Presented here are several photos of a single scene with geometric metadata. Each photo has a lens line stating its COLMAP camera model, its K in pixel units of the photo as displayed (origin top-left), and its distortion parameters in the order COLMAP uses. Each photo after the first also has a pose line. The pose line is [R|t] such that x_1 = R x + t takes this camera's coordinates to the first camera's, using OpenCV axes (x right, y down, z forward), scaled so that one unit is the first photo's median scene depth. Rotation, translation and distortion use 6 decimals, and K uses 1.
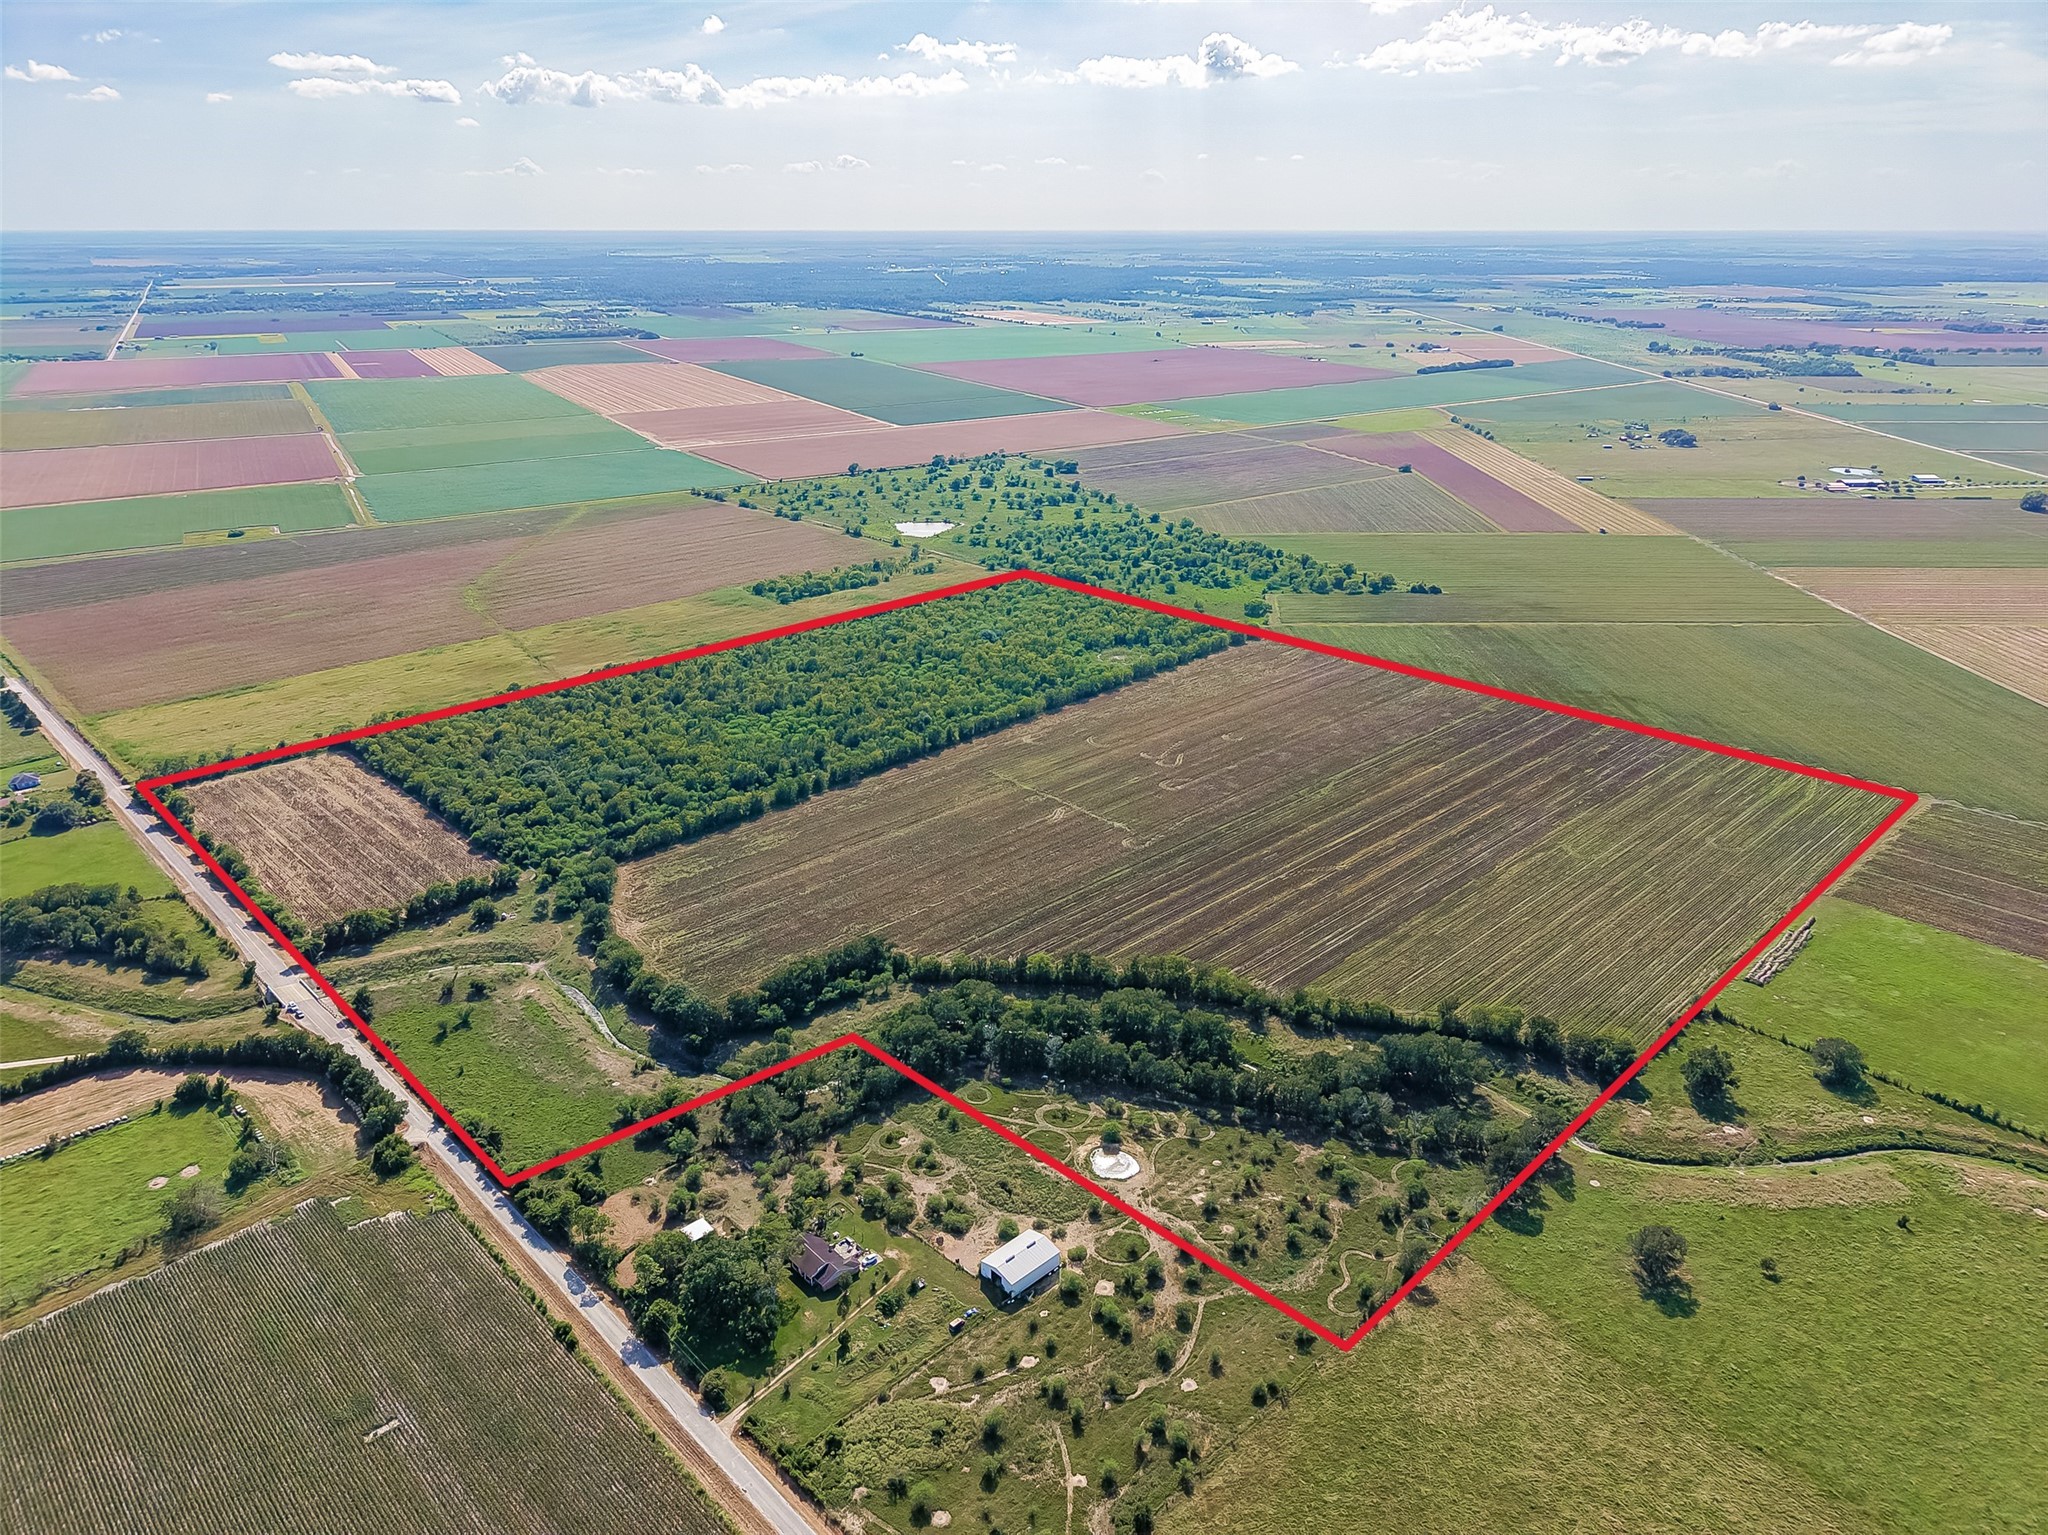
lens RADIAL K [[1373.3, 0, 1015.7], [0, 1373.3, 762.9], [0, 0, 1]] dist [0.029556, -0.022339]
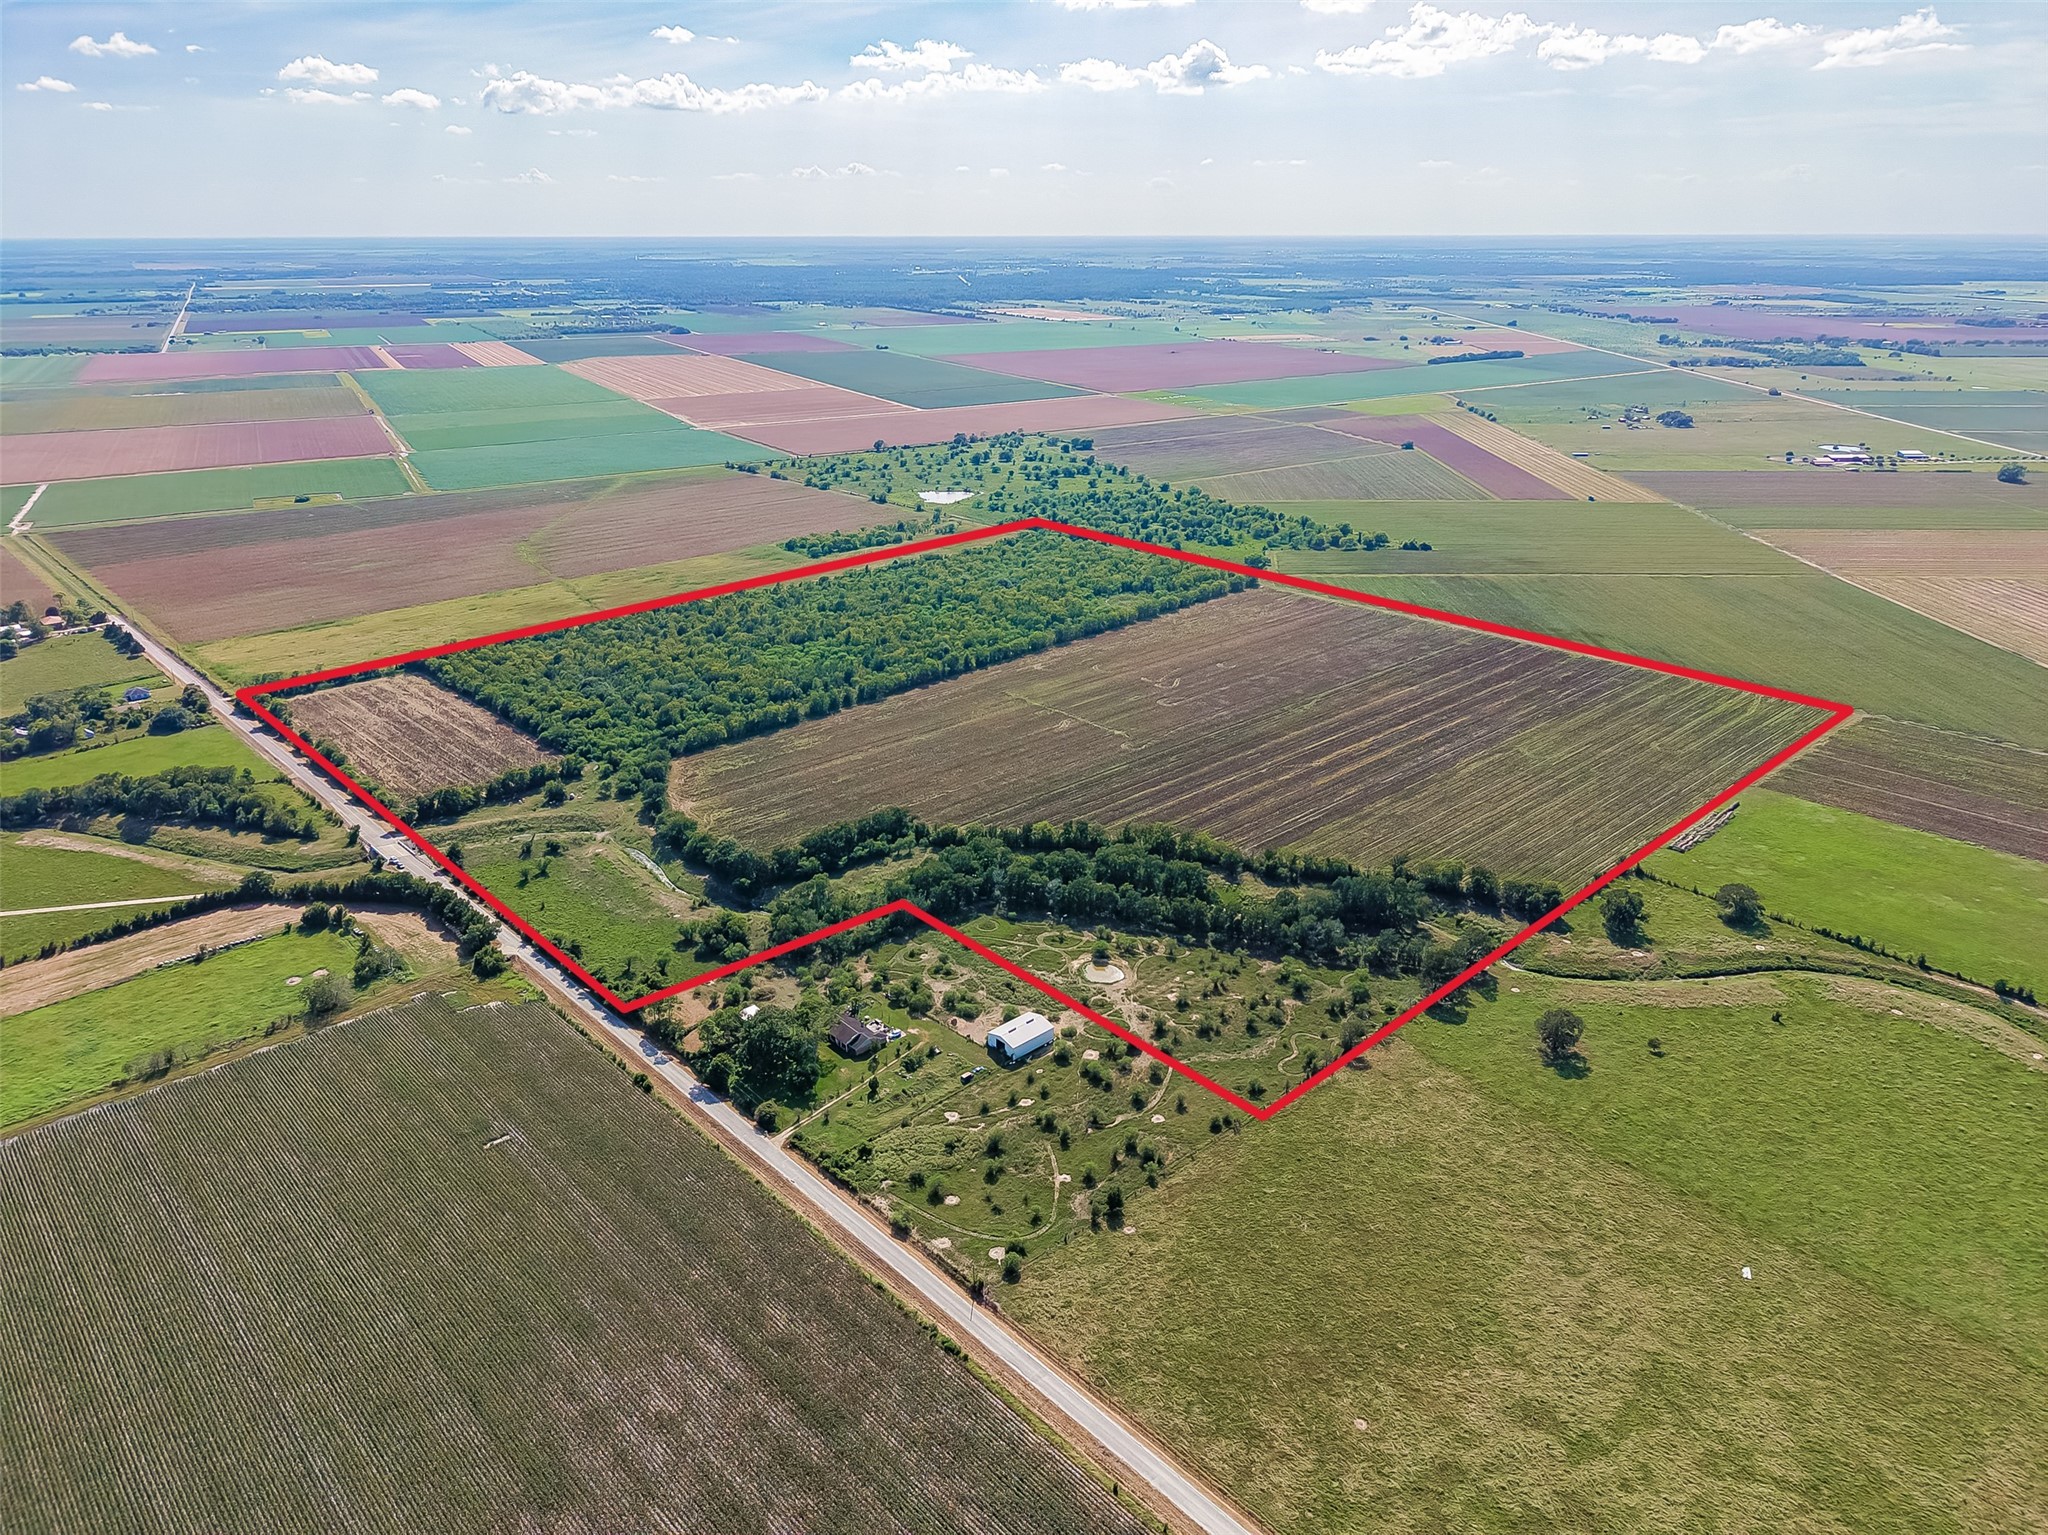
lens RADIAL K [[1373.3, 0, 1012.8], [0, 1373.3, 762.2], [0, 0, 1]] dist [0.029556, -0.022339]
pose [[0.999830, 0.005202, -0.017710, 0.009390], [-0.005279, 0.999977, -0.004325, 0.075371], [0.017688, 0.004418, 0.999834, -0.108820]]
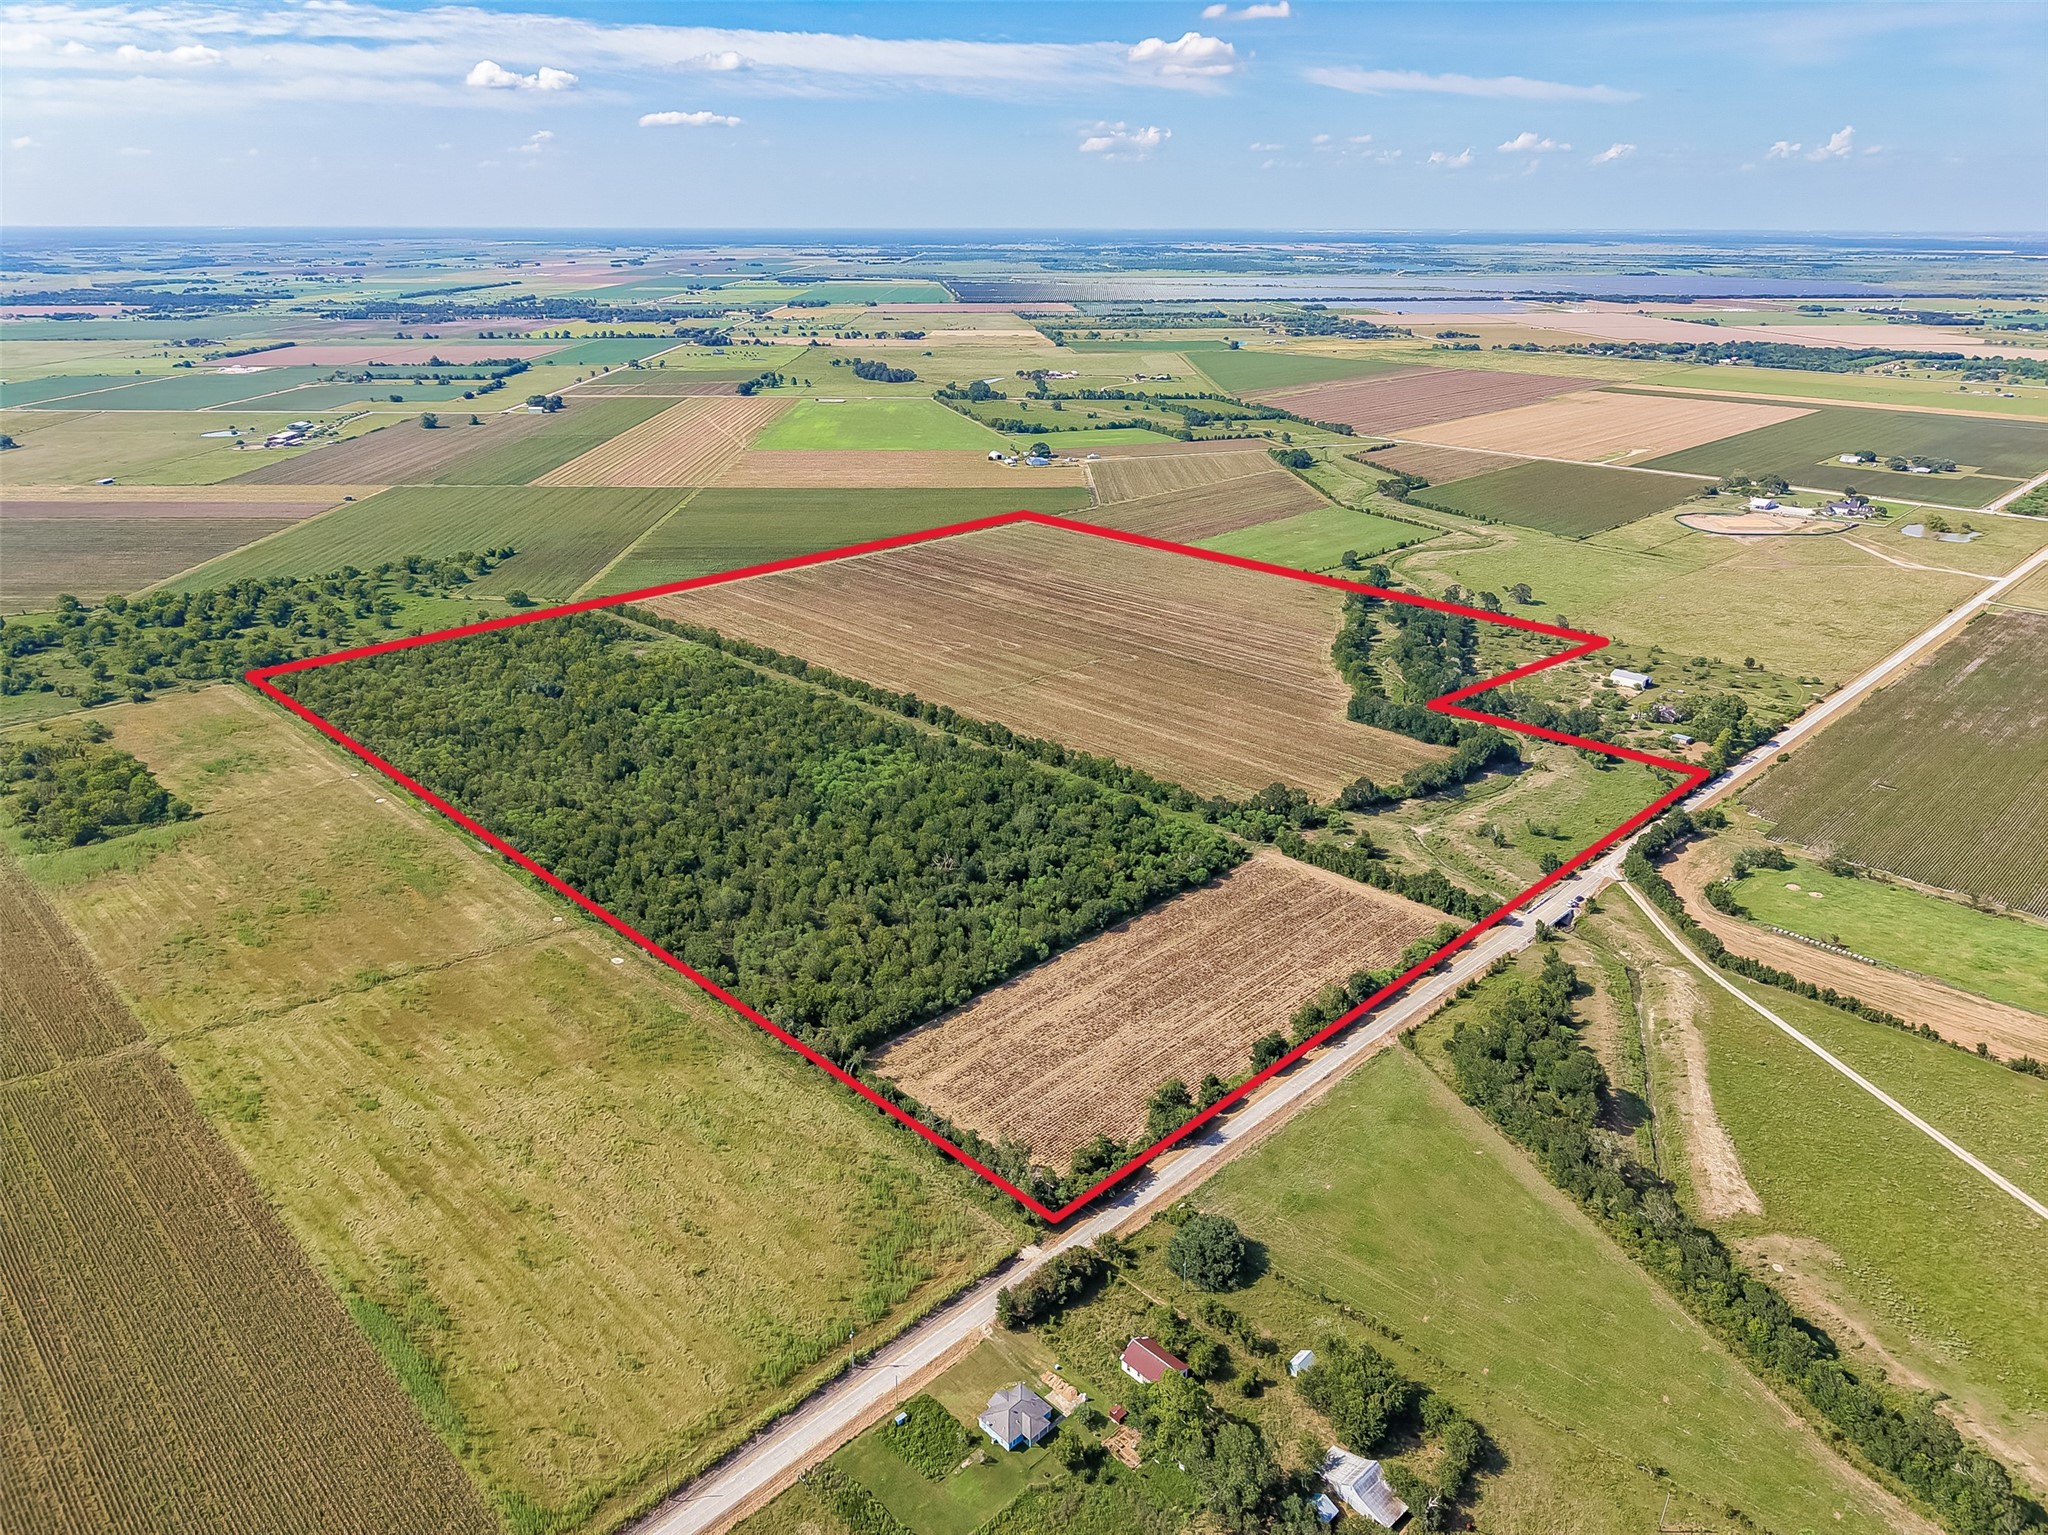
lens RADIAL K [[1373.3, 0, 1013.8], [0, 1373.3, 778.0], [0, 0, 1]] dist [0.029556, -0.022339]
pose [[-0.017231, -0.371075, 0.928443, -1.119271], [0.368926, 0.860698, 0.350846, -0.327898], [-0.929299, 0.348572, 0.122068, 0.953596]]
